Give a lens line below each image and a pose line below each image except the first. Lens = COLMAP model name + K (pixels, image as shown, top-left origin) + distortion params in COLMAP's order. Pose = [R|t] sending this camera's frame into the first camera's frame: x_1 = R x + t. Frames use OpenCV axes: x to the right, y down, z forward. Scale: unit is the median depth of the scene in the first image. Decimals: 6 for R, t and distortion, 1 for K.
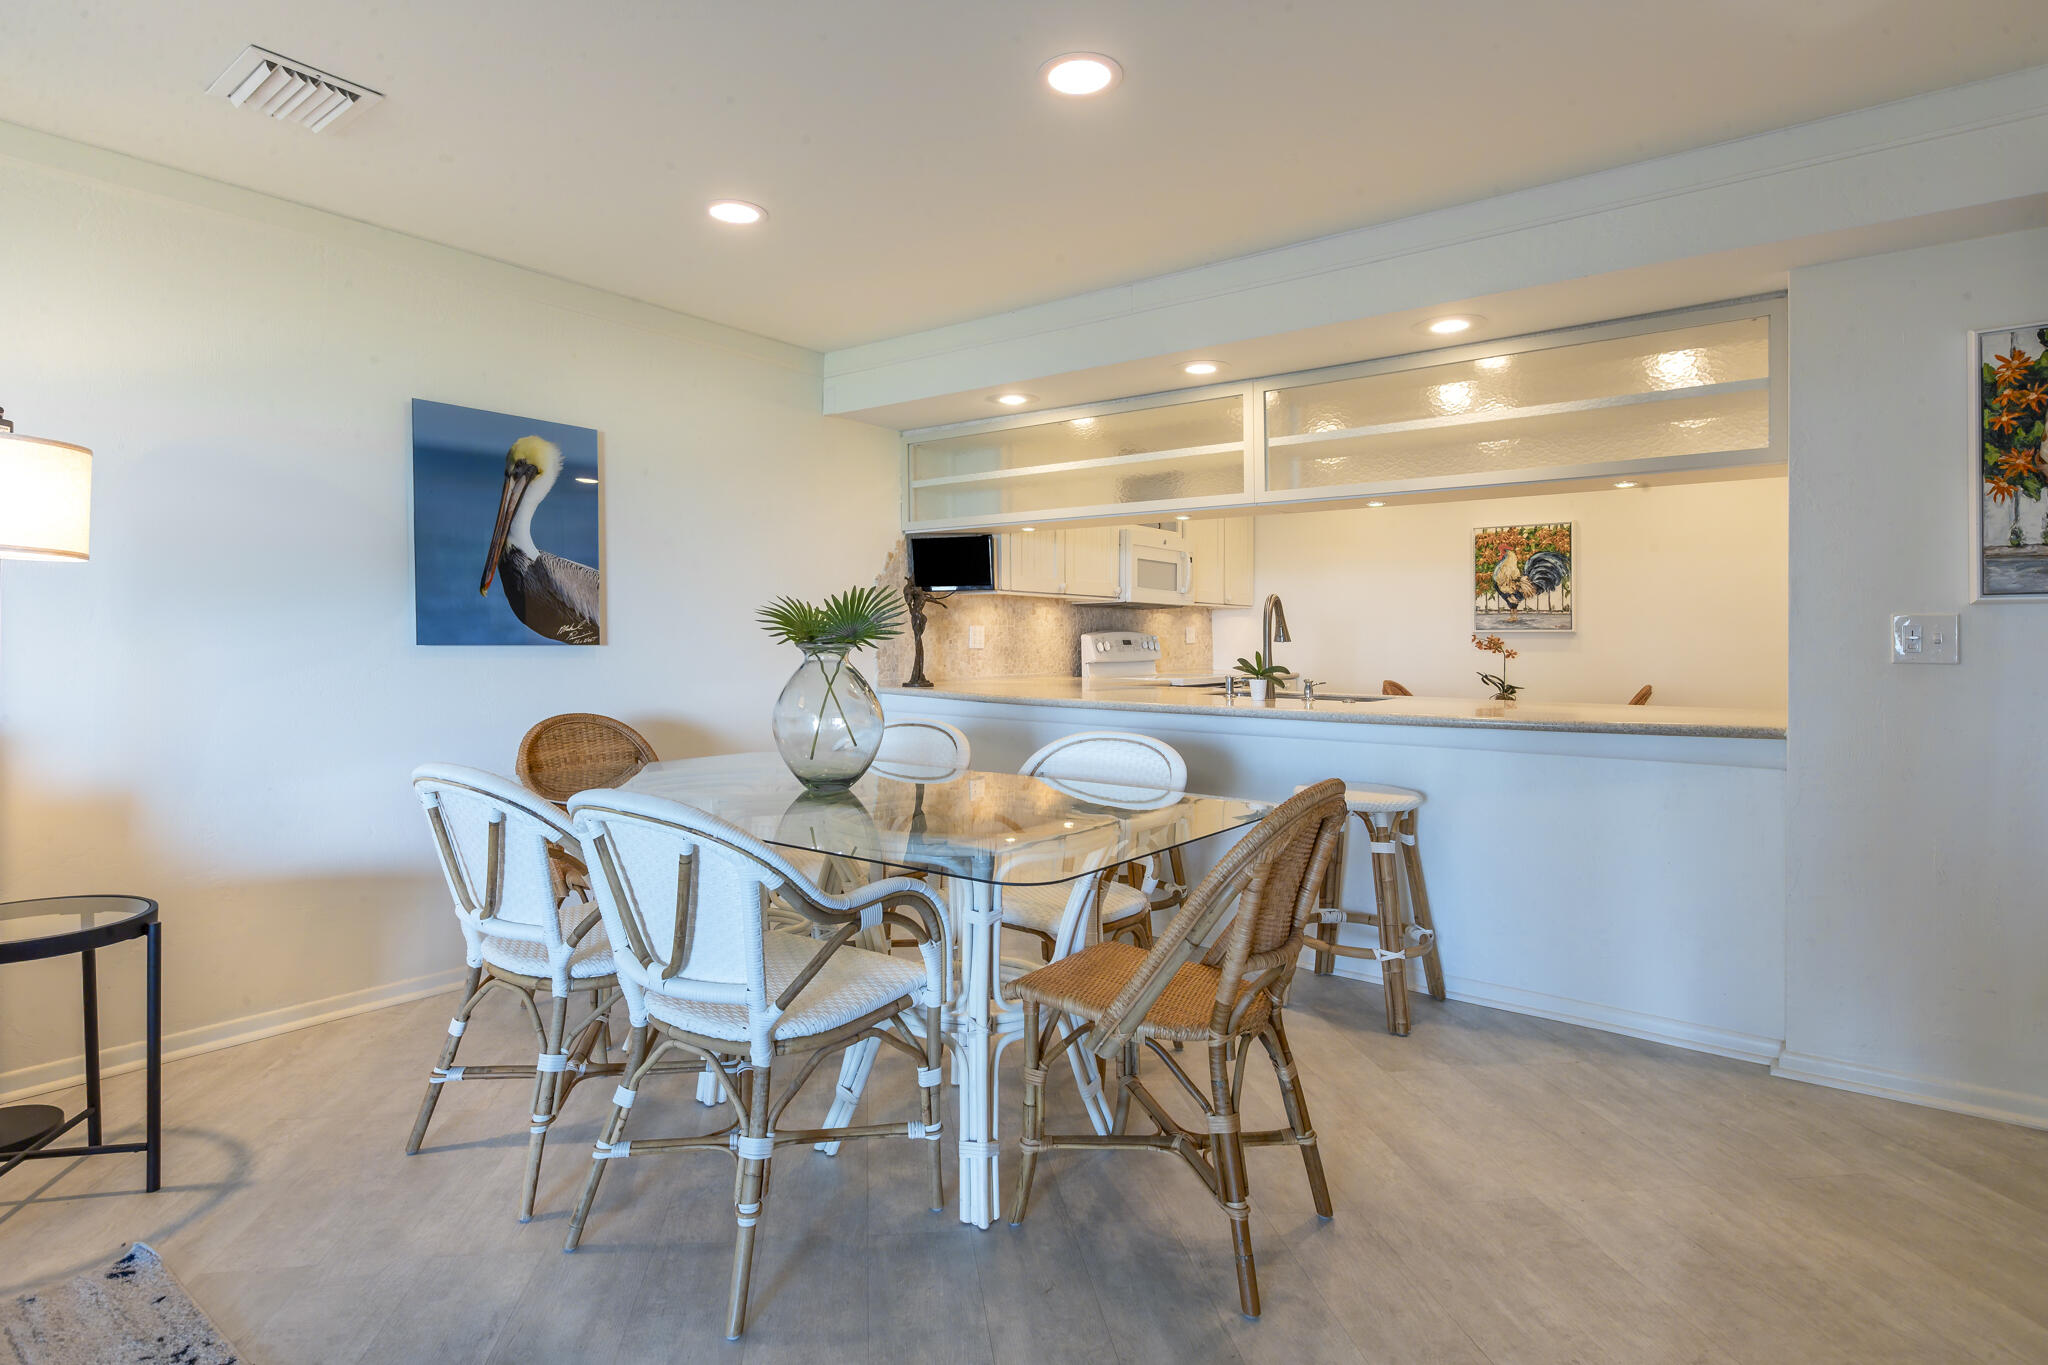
lens RADIAL K [[1042.5, 0, 961.7], [0, 1042.5, 647.1], [0, 0, 1]] dist [-0.003245, -0.000279]
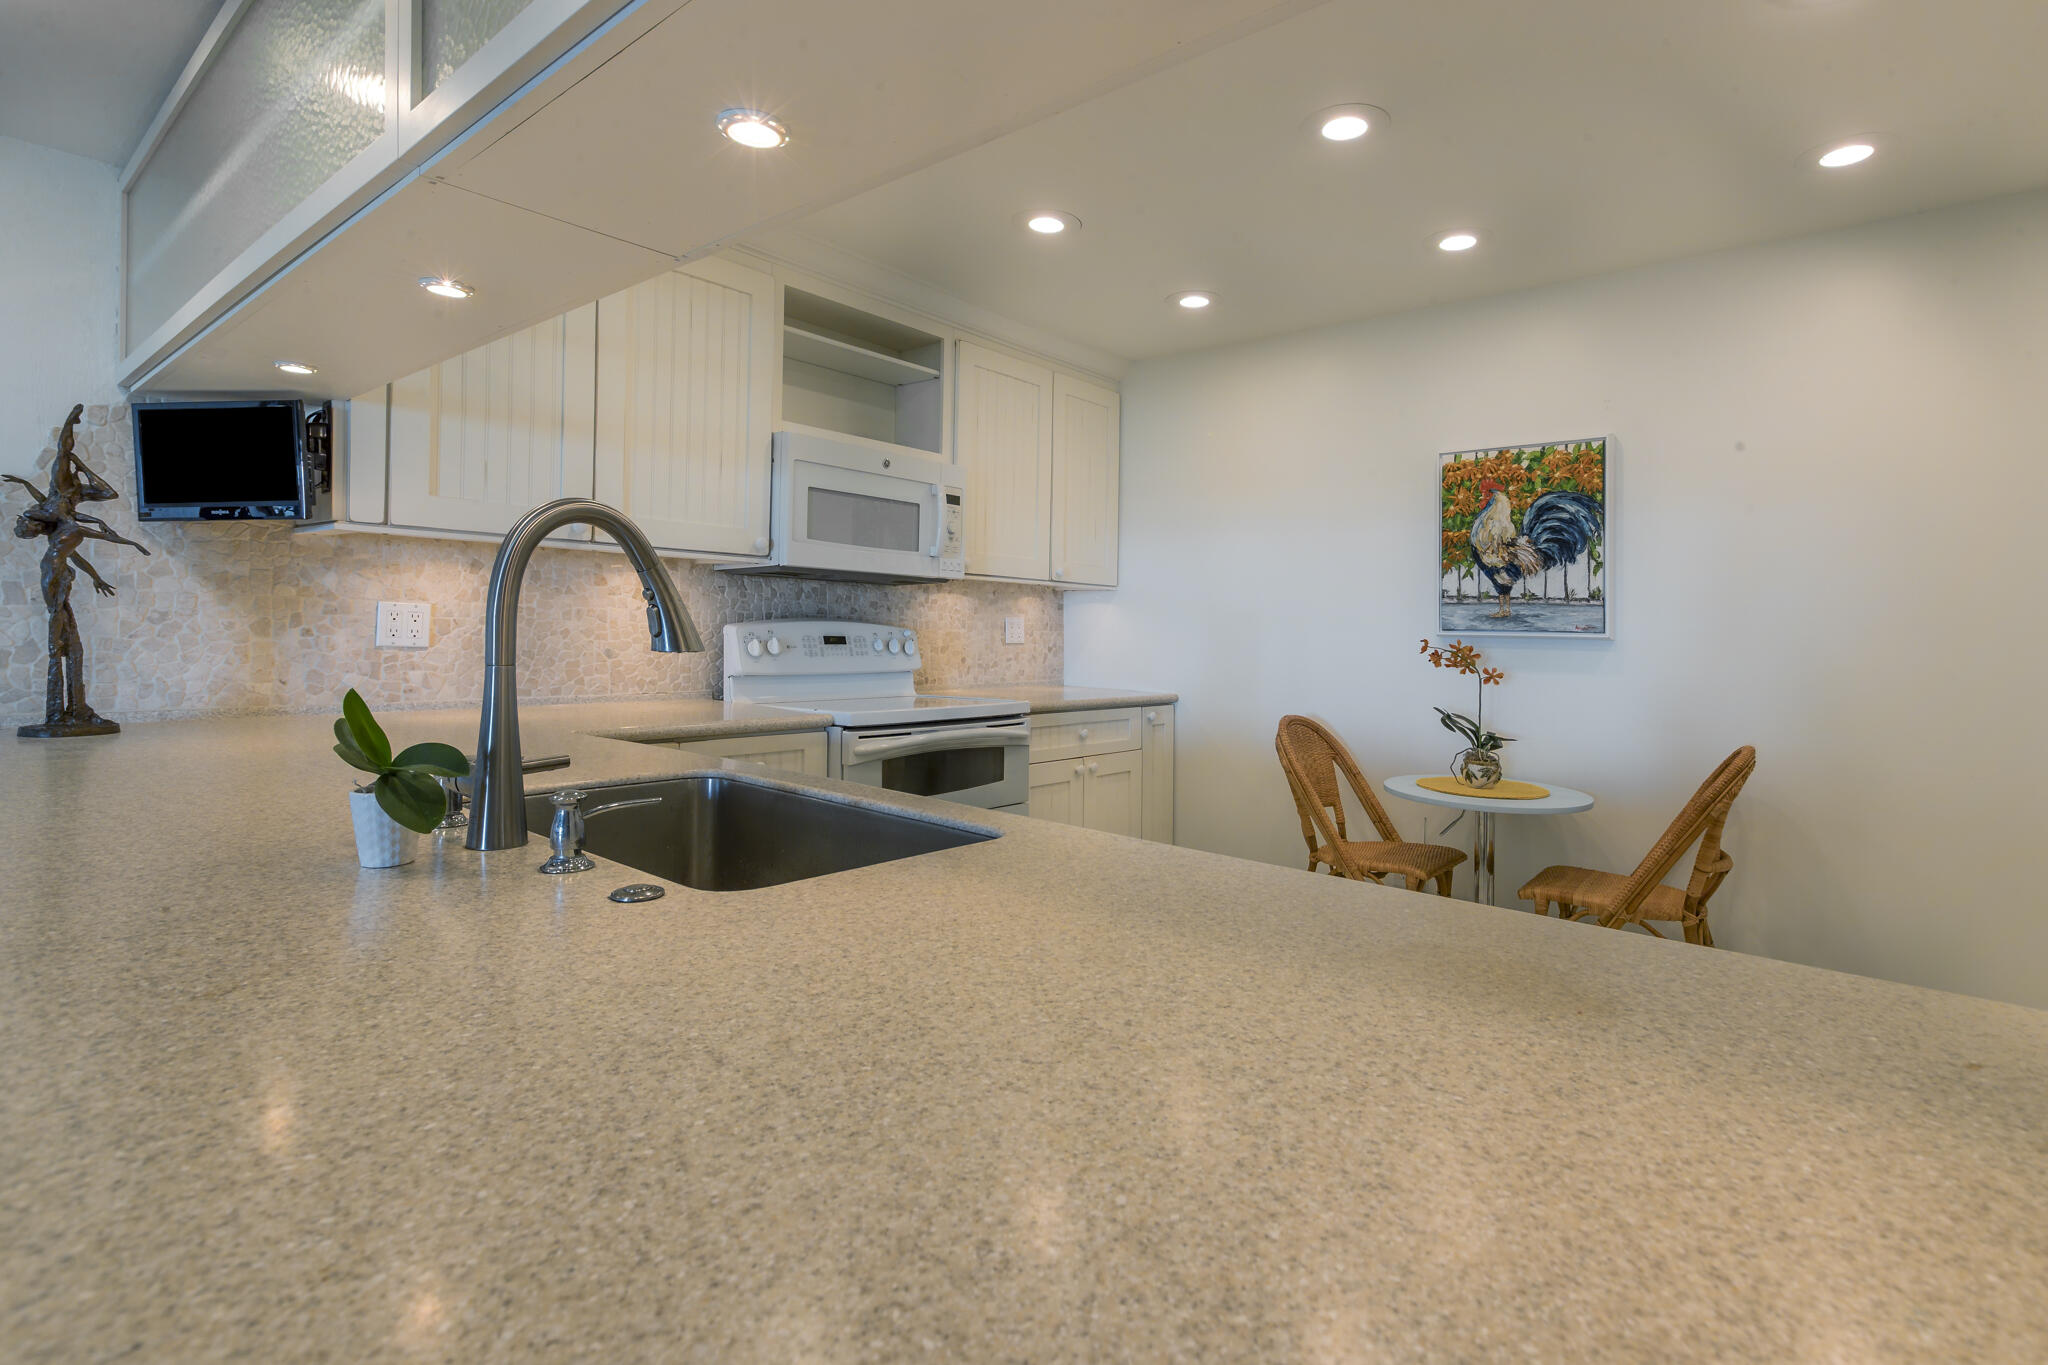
lens RADIAL K [[1021.5, 0, 1063.9], [0, 1021.5, 611.3], [0, 0, 1]] dist [-0.001610, -0.001035]
pose [[0.999793, 0.020338, -0.000259, 0.302191], [-0.020337, 0.999351, -0.029737, -0.006807], [-0.000346, 0.029736, 0.999558, 0.464544]]
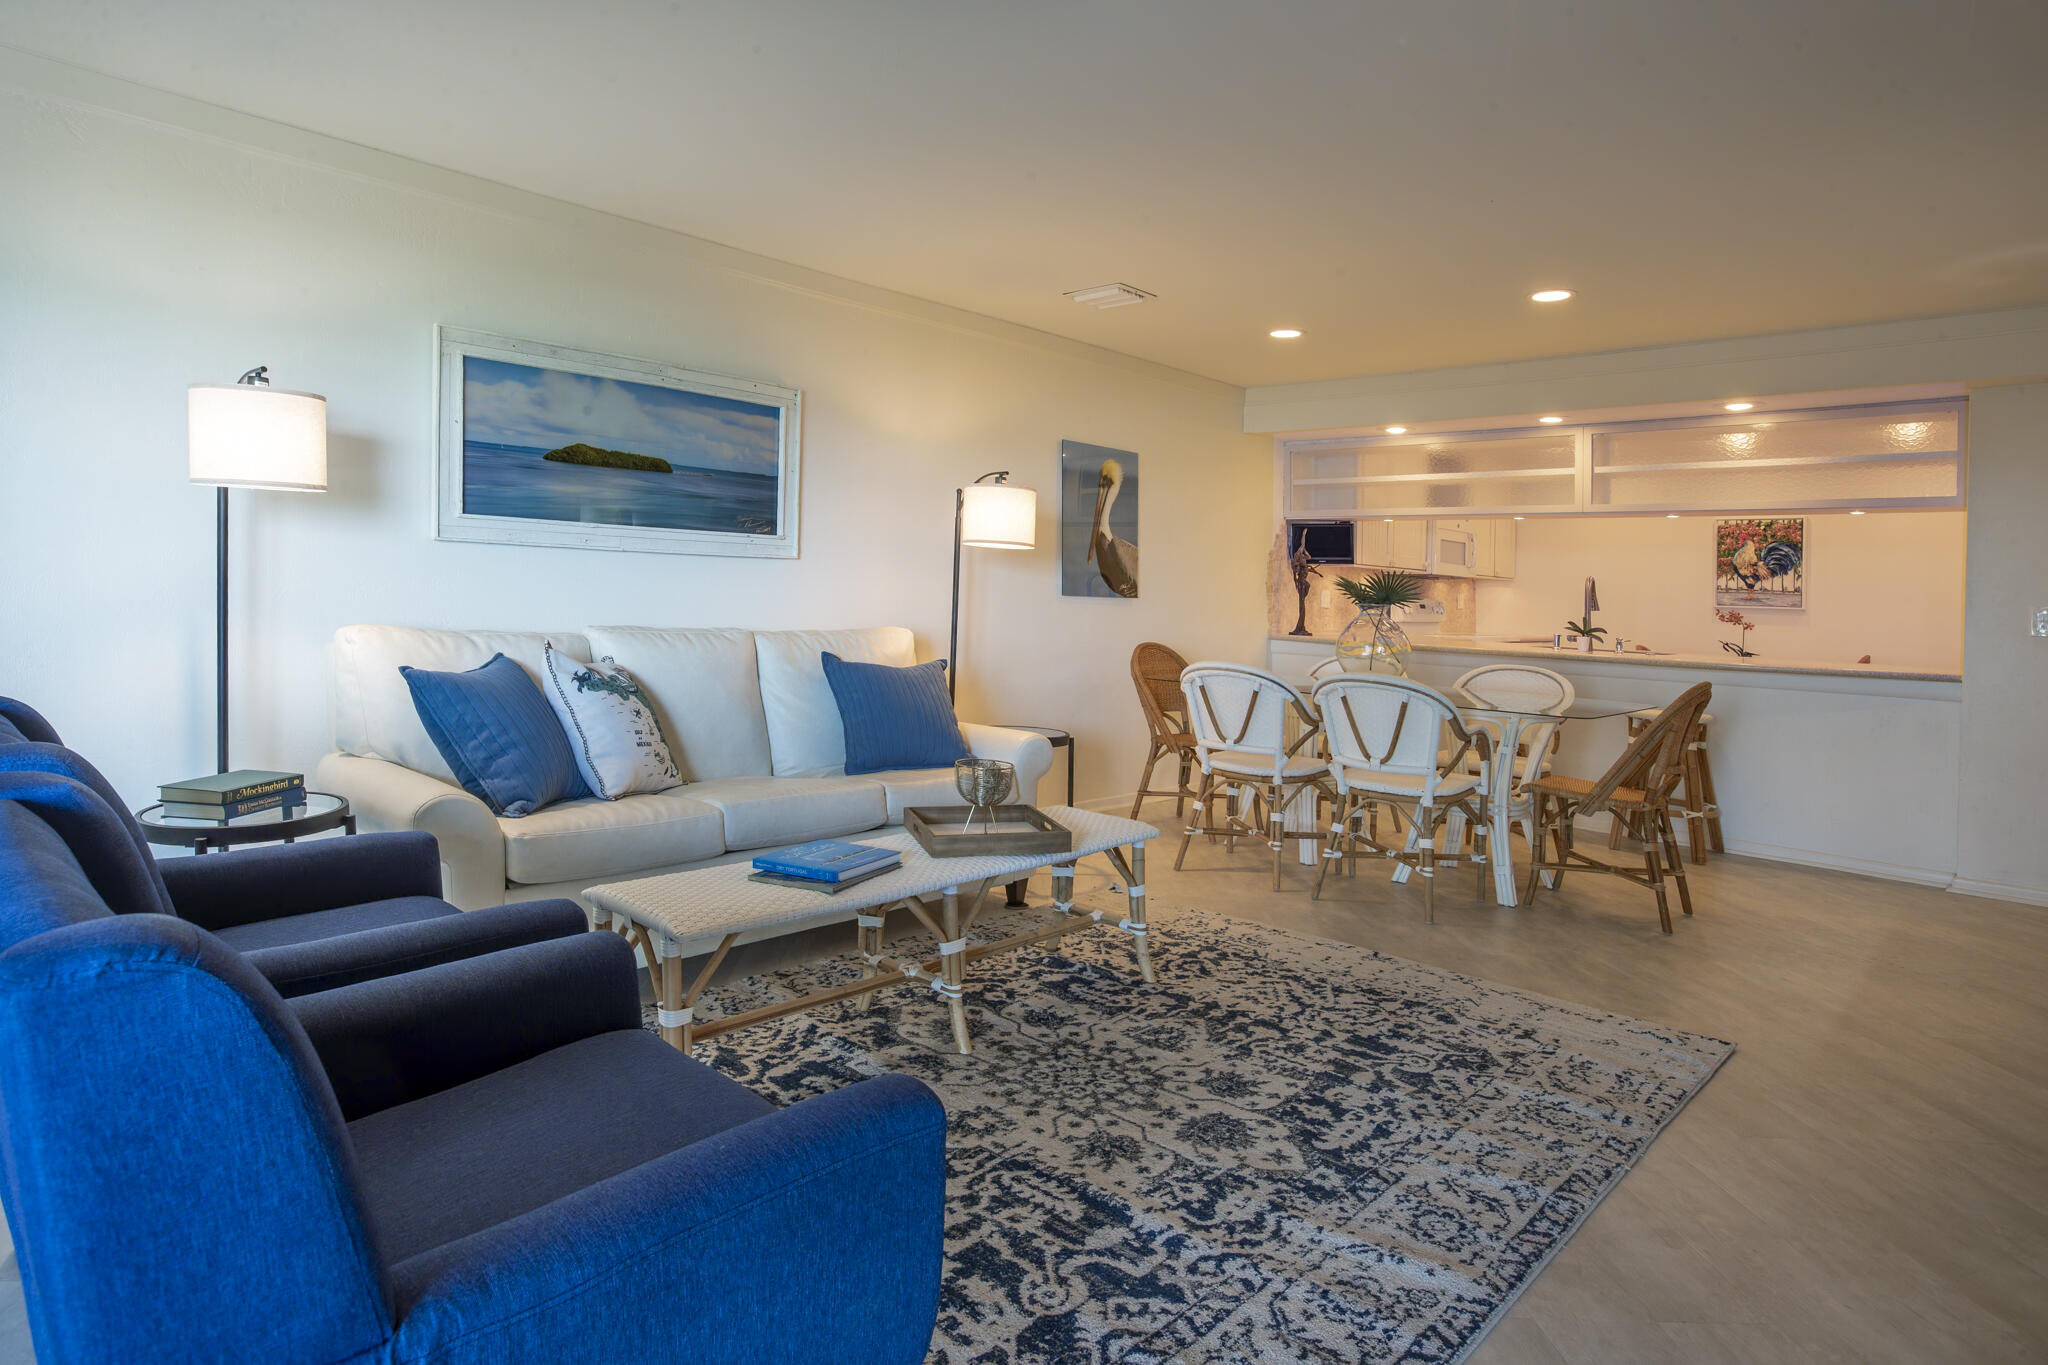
lens RADIAL K [[1189.7, 0, 953.8], [0, 1189.7, 589.7], [0, 0, 1]] dist [-0.025029, 0.013033]
pose [[0.996944, 0.030374, -0.071970, -0.300998], [-0.031110, 0.999474, -0.009132, 0.005978], [0.071654, 0.011343, 0.997365, -0.441219]]
